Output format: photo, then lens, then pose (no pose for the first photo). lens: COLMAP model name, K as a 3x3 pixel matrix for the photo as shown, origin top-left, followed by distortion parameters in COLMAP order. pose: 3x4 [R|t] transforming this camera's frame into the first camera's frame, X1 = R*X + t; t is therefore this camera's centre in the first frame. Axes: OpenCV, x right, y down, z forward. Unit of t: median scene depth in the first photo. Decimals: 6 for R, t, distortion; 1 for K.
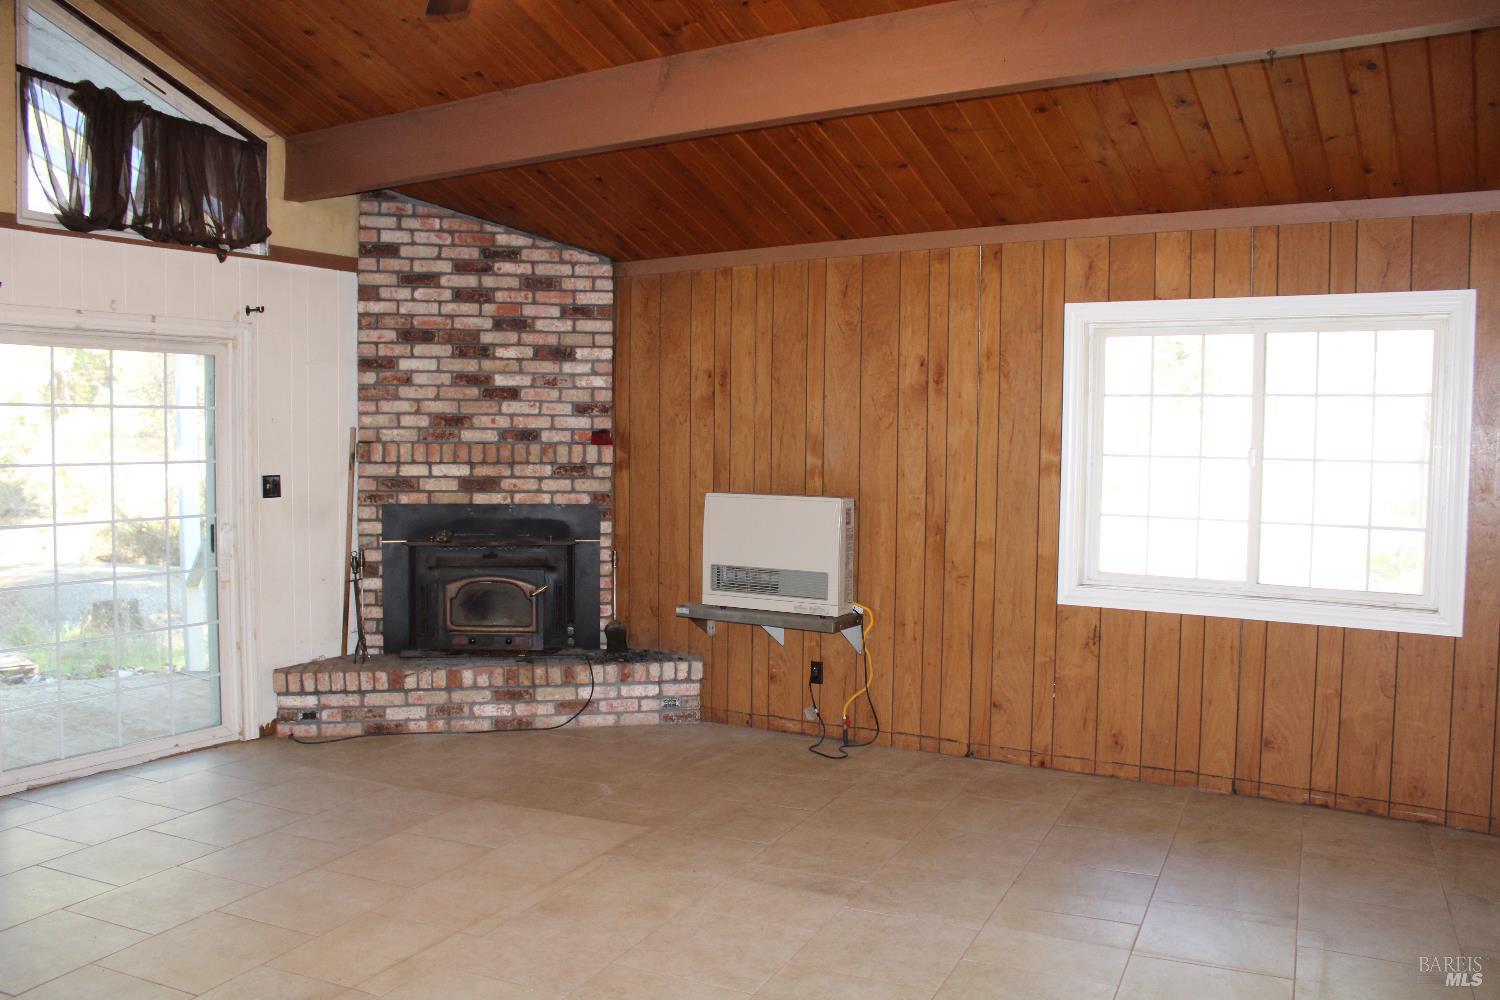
lens RADIAL K [[1239.6, 0, 751.3], [0, 1239.6, 499.4], [0, 0, 1]] dist [-0.150314, 0.136891]
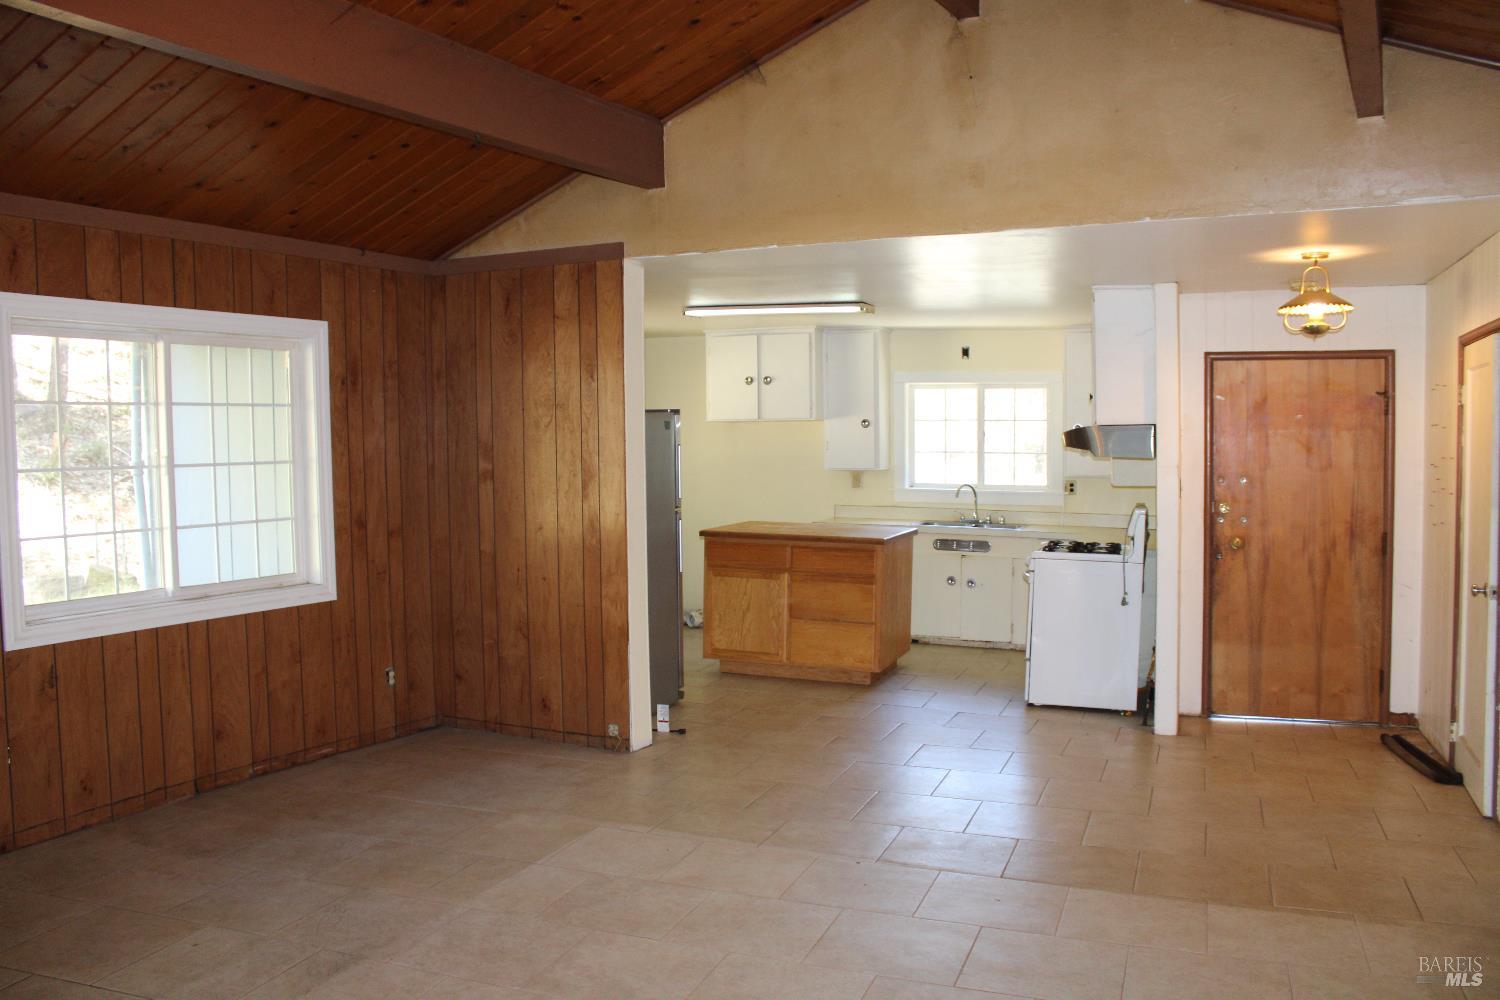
lens RADIAL K [[1239.6, 0, 747.9], [0, 1239.6, 504.7], [0, 0, 1]] dist [-0.150314, 0.136891]
pose [[-0.068367, -0.068099, 0.995333, -0.647651], [0.065158, 0.995233, 0.072568, -0.044620], [-0.995530, 0.069815, -0.063604, 0.599472]]
